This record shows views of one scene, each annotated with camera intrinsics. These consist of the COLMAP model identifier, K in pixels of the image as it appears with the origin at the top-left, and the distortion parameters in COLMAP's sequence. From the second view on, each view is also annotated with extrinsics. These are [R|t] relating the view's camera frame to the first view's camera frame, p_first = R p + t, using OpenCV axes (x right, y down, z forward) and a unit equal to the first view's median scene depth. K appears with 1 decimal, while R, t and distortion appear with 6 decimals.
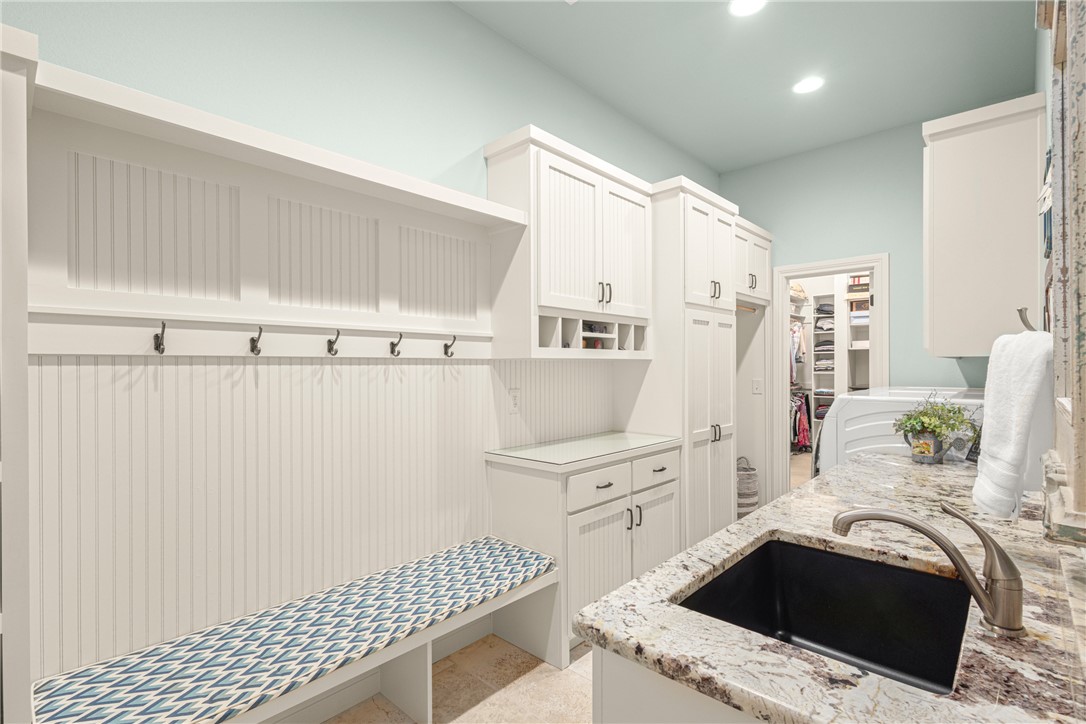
lens RADIAL K [[493.4, 0, 543.7], [0, 493.4, 360.3], [0, 0, 1]] dist [0.001347, -0.000353]
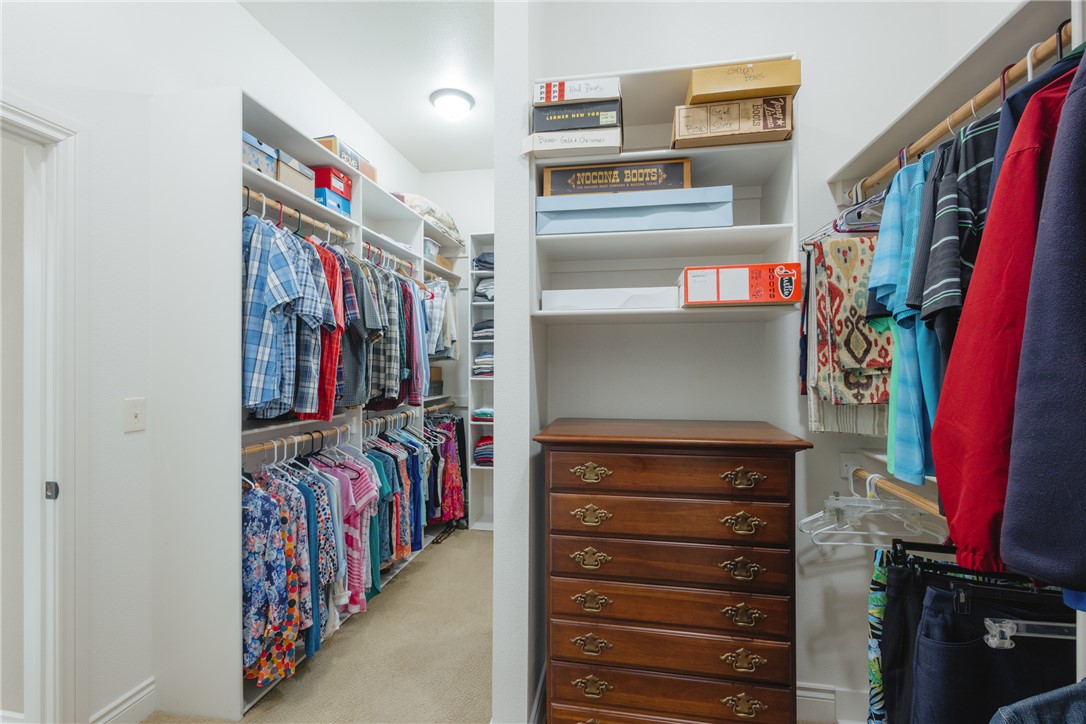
lens RADIAL K [[493.4, 0, 543.7], [0, 493.4, 360.3], [0, 0, 1]] dist [0.001347, -0.000353]
pose [[0.828351, 0.000219, 0.560209, 0.312600], [-0.002279, 0.999993, 0.002979, 0.003816], [-0.560204, -0.003744, 0.828346, 0.513777]]
